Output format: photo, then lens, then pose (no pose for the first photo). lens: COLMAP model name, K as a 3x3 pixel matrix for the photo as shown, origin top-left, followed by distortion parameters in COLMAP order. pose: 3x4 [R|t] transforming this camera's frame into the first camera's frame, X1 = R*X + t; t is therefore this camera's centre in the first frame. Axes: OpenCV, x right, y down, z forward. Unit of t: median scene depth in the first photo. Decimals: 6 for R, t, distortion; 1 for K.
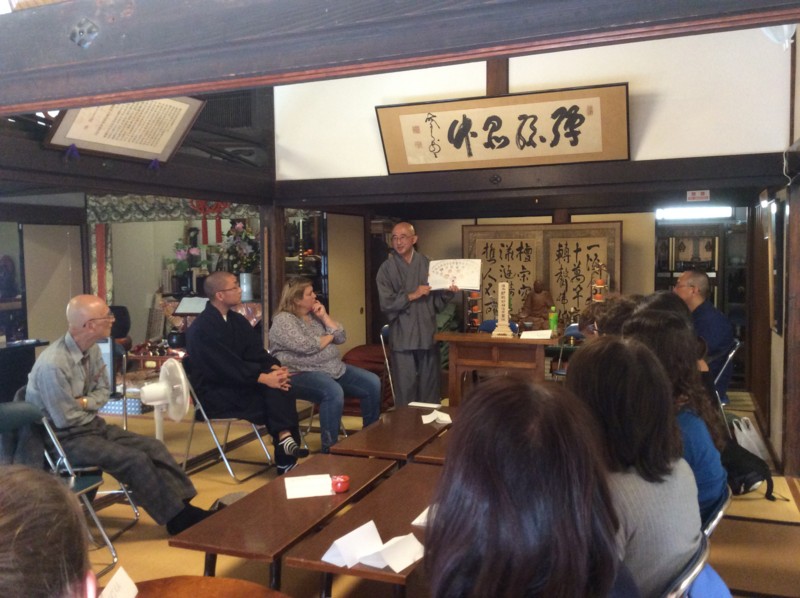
lens RADIAL K [[720.0, 0, 400.0], [0, 720.0, 299.0], [0, 0, 1]] dist [0.127741, -0.286826]
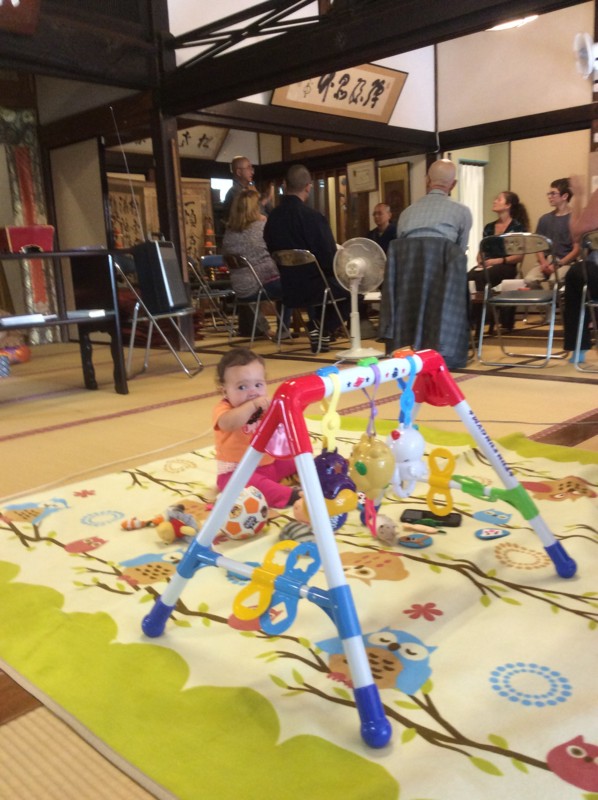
lens RADIAL K [[720.0, 0, 299.0], [0, 720.0, 400.0], [0, 0, 1]] dist [0.127741, -0.286826]
pose [[0.365911, -0.177806, 0.913506, -0.816866], [0.108034, 0.983059, 0.148069, 0.088635], [-0.924358, 0.044510, 0.378922, 0.380161]]
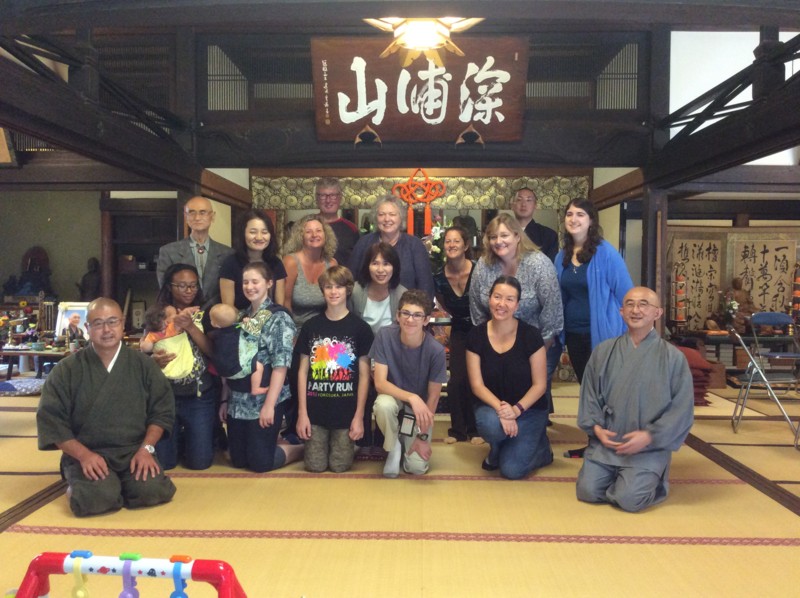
lens RADIAL K [[720.0, 0, 400.0], [0, 720.0, 299.0], [0, 0, 1]] dist [0.127741, -0.286826]
pose [[0.935177, 0.008151, 0.354087, -0.658111], [0.004159, 0.999414, -0.033989, 0.039536], [-0.354156, 0.033258, 0.934595, 0.166512]]
